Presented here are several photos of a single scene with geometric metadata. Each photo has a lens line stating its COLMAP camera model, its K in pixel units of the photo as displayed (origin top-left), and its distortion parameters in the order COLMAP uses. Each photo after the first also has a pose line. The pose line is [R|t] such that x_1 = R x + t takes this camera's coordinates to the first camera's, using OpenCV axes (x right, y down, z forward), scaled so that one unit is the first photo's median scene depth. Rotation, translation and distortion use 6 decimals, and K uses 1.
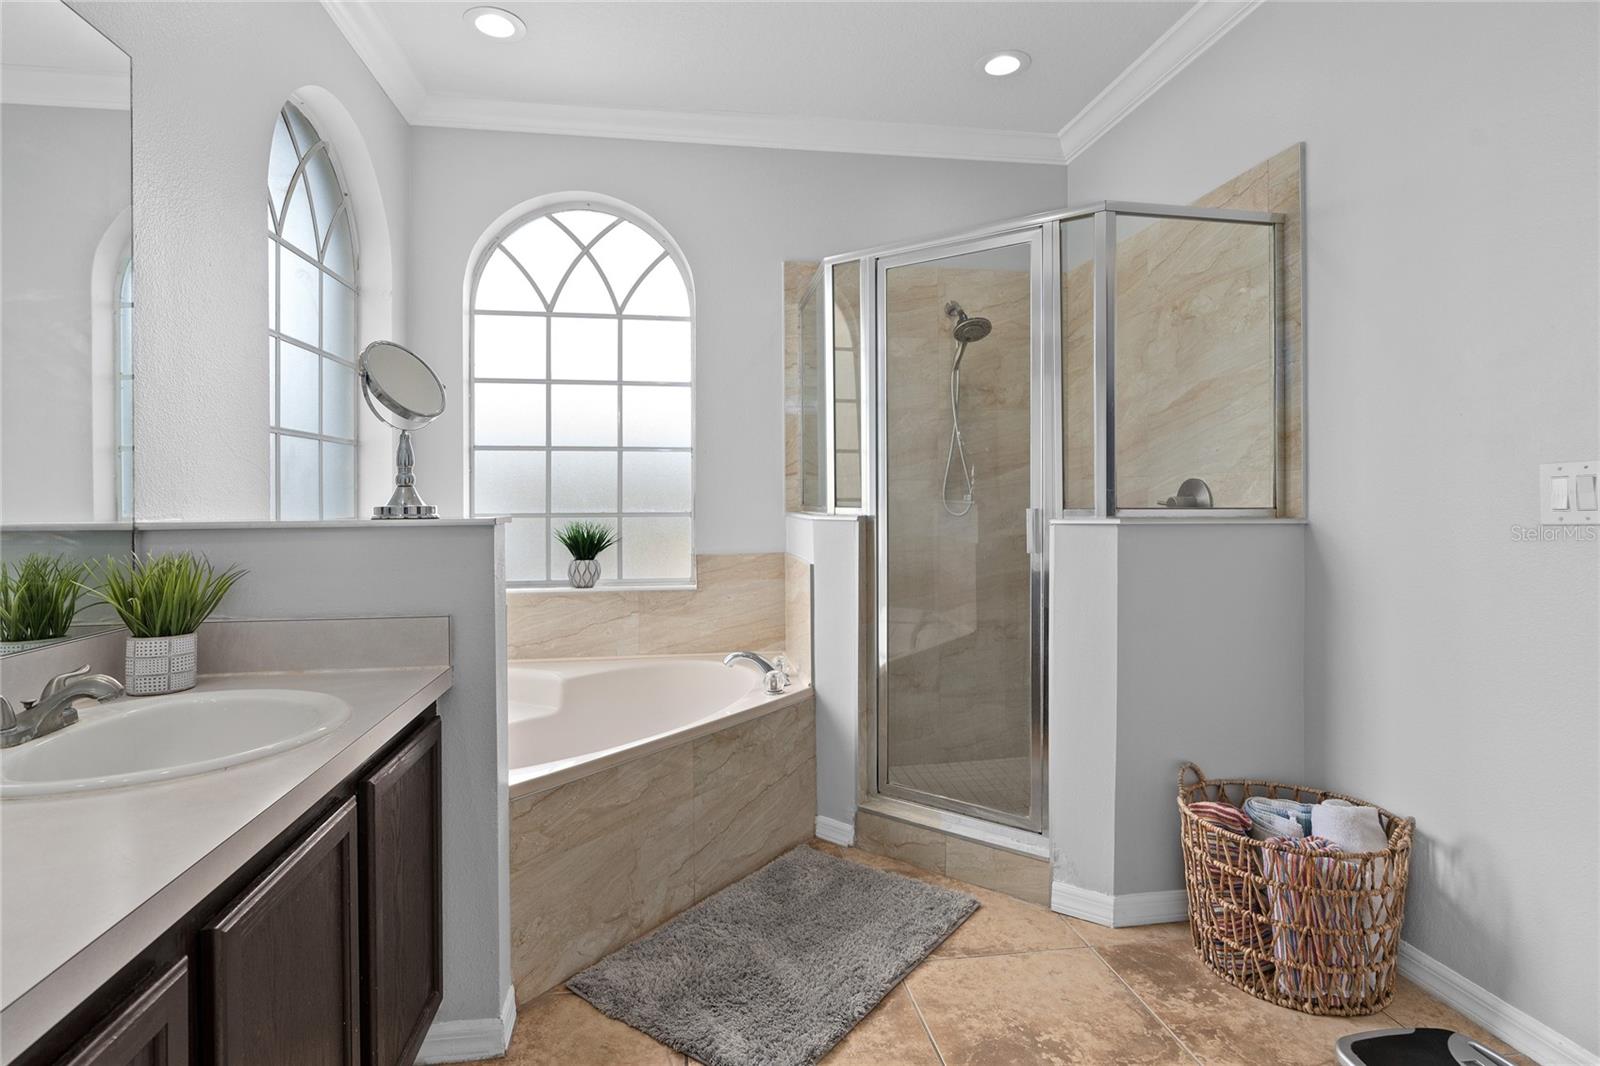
lens RADIAL K [[828.6, 0, 808.8], [0, 828.6, 495.9], [0, 0, 1]] dist [0.000198, -0.000524]
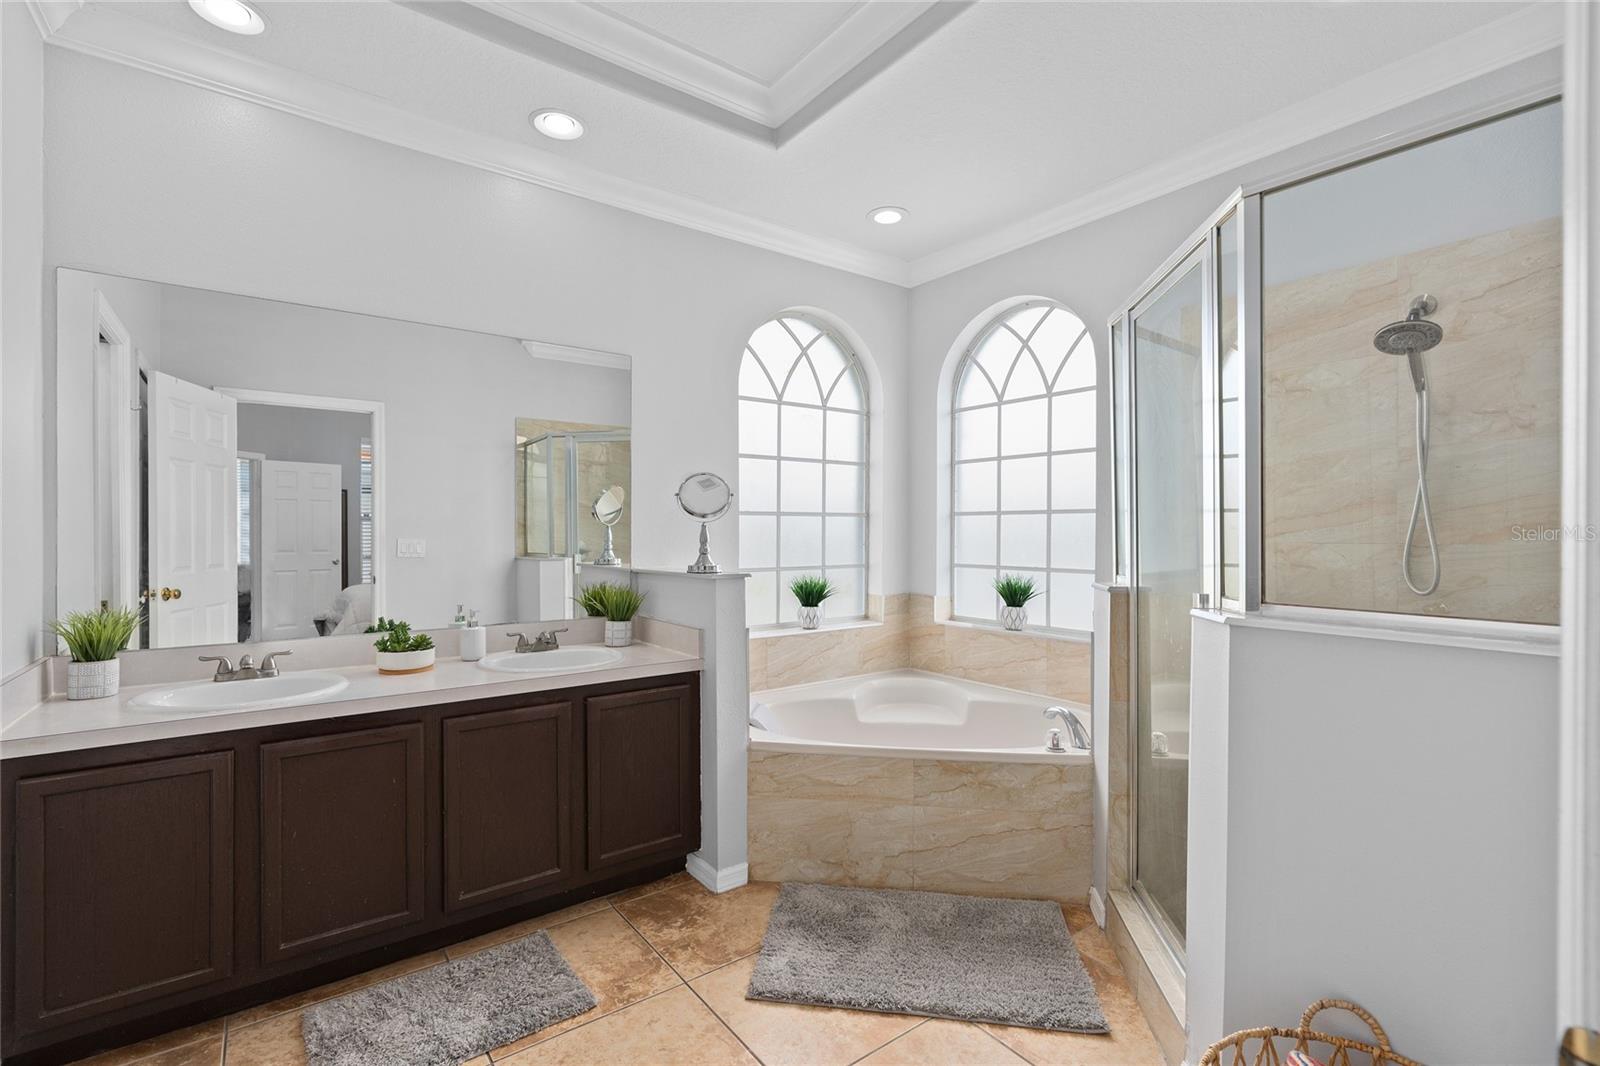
lens RADIAL K [[733.3, 0, 787.4], [0, 733.3, 530.3], [0, 0, 1]] dist [0.003347, 0.000113]
pose [[0.453155, 0.001958, -0.891430, 0.590800], [0.000367, 0.999997, 0.002383, -0.039473], [0.891432, -0.001407, 0.453153, 0.262025]]
